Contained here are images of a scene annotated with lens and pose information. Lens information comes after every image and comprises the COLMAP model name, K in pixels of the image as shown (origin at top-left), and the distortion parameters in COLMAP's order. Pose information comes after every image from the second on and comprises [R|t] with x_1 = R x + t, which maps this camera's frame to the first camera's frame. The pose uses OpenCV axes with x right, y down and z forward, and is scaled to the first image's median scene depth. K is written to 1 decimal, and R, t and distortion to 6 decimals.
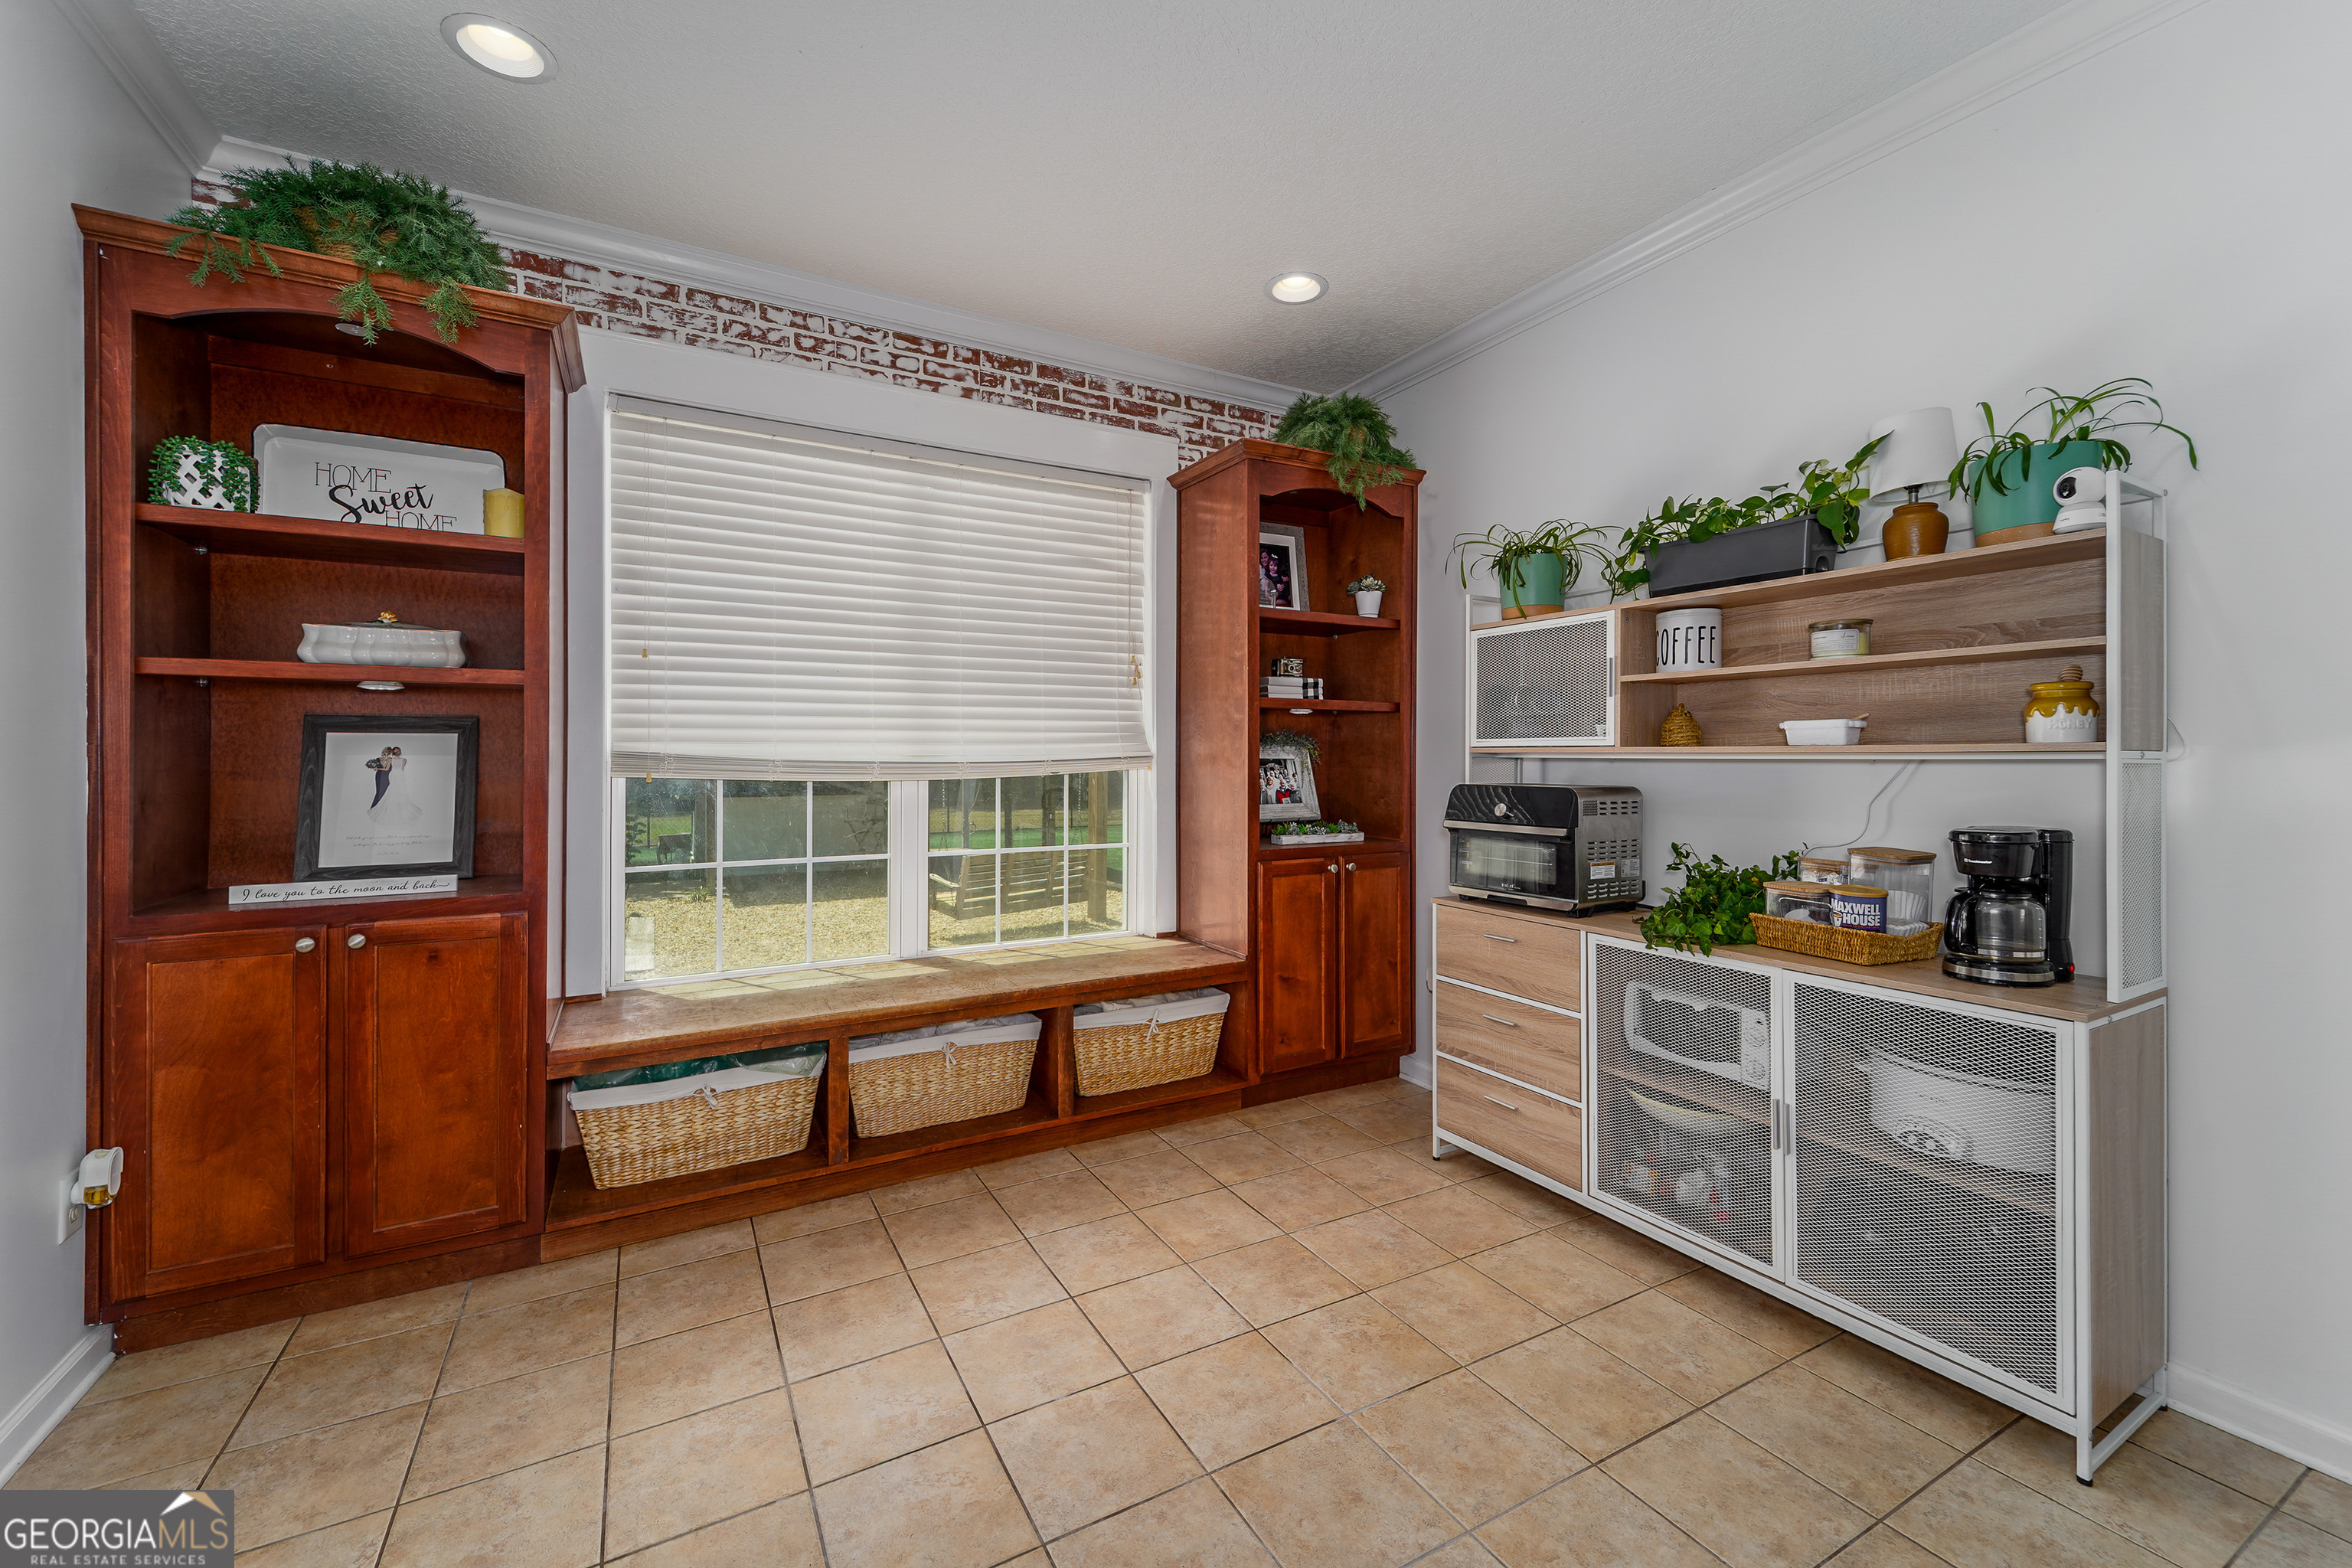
lens RADIAL K [[948.9, 0, 1156.4], [0, 948.9, 754.8], [0, 0, 1]] dist [0.017125, -0.003853]
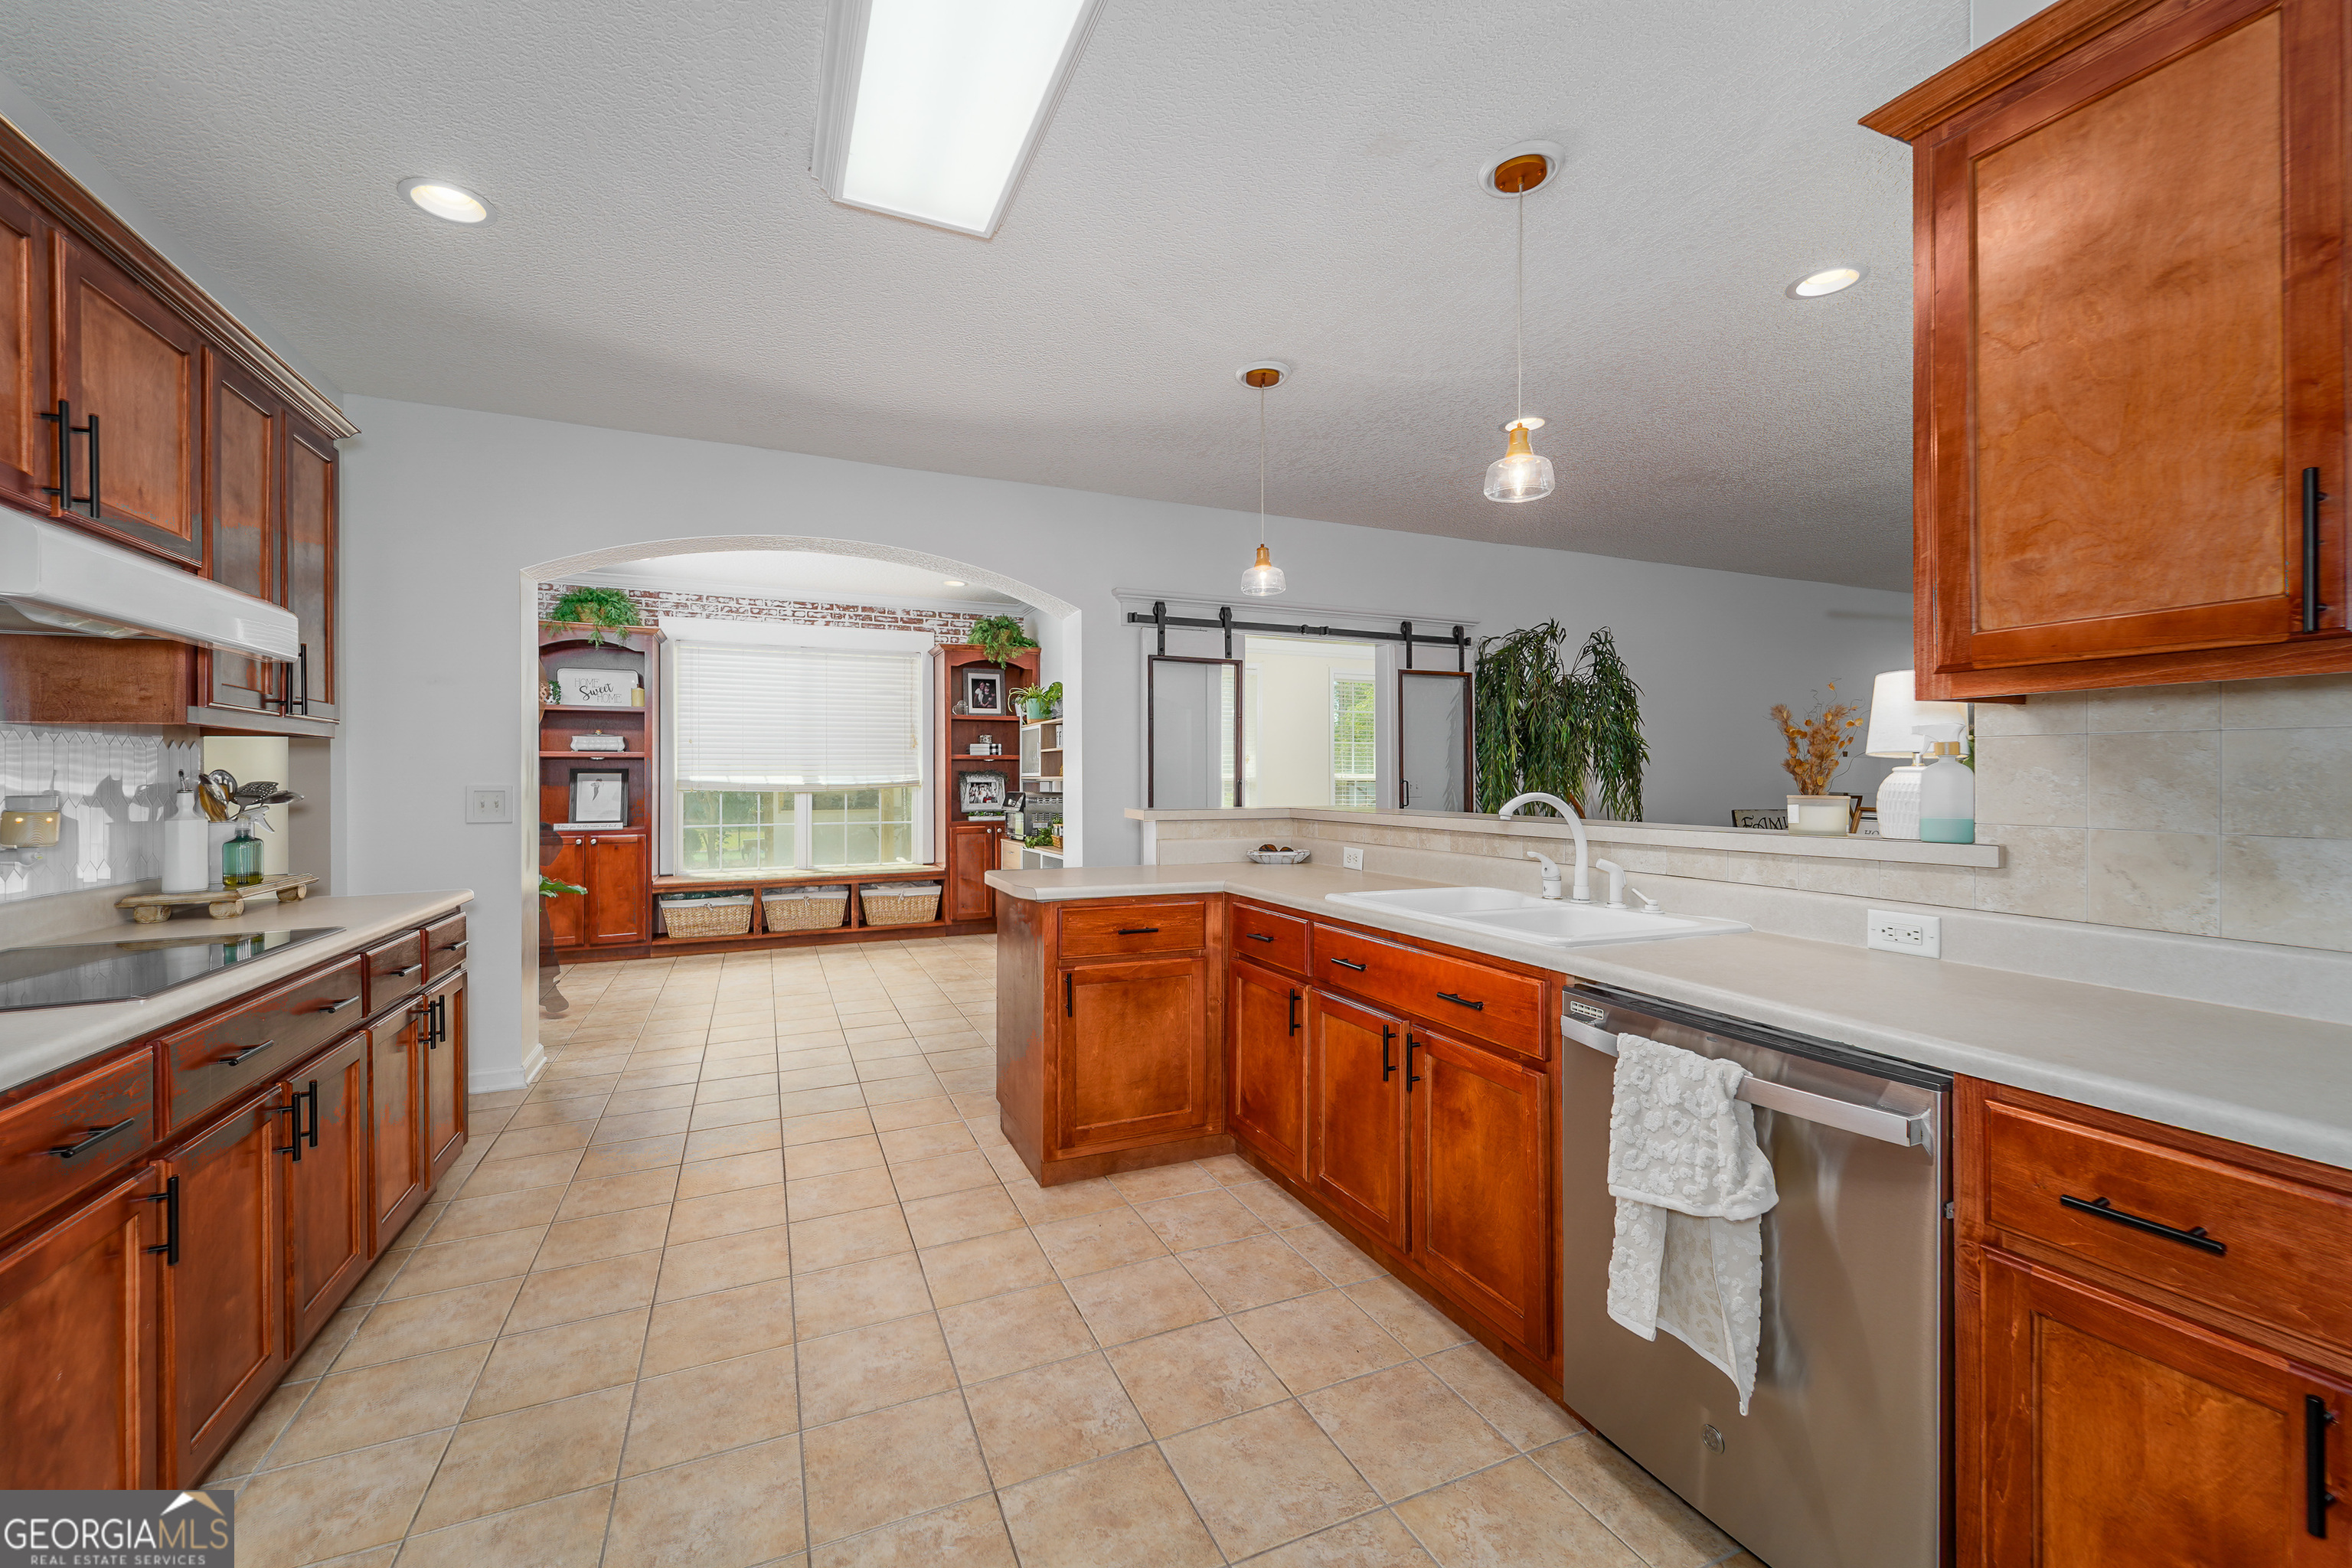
lens RADIAL K [[948.9, 0, 1165.2], [0, 948.9, 781.4], [0, 0, 1]] dist [0.017125, -0.003853]
pose [[0.995308, -0.004643, -0.096650, 0.978304], [0.004723, 0.999989, 0.000597, 0.004055], [0.096646, -0.001051, 0.995318, -1.417745]]
